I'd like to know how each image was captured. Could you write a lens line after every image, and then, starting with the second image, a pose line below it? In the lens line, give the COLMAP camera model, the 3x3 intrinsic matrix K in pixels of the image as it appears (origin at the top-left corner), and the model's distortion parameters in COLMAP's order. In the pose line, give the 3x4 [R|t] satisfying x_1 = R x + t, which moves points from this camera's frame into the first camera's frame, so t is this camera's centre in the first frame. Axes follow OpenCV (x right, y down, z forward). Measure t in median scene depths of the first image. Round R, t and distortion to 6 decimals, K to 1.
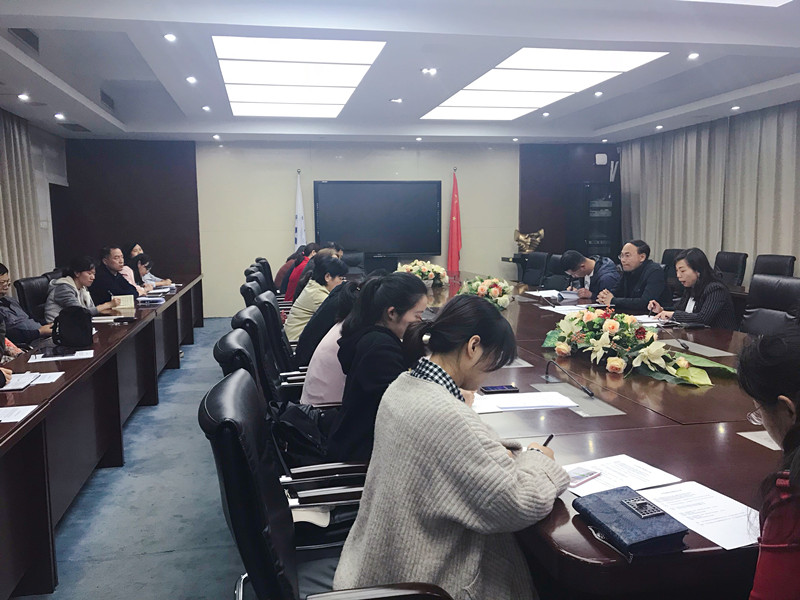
lens RADIAL K [[672.0, 0, 398.6], [0, 672.0, 300.4], [0, 0, 1]] dist [0.008323, -0.004819]
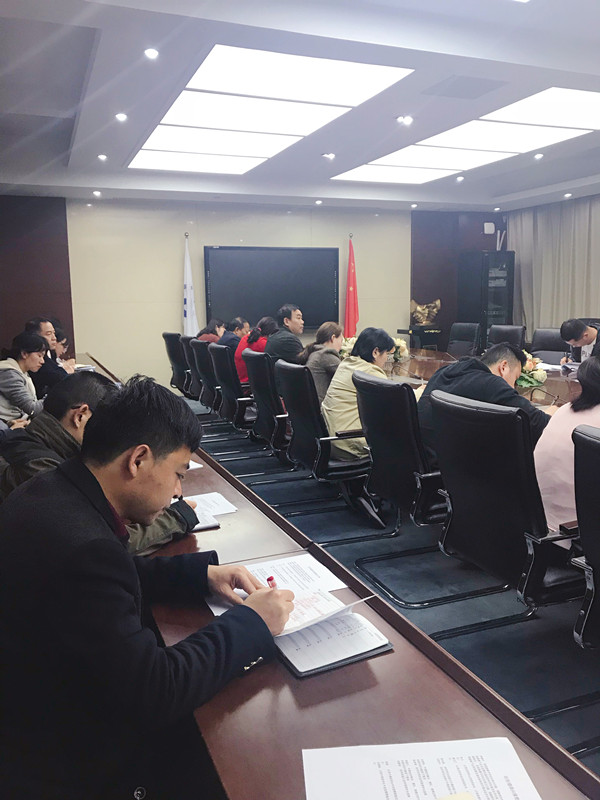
lens RADIAL K [[672.0, 0, 307.1], [0, 672.0, 366.5], [0, 0, 1]] dist [0.008323, -0.004819]
pose [[0.979060, -0.024554, 0.202084, -0.175294], [0.027428, 0.999558, -0.011435, -0.005114], [-0.201714, 0.016738, 0.979302, 0.104581]]
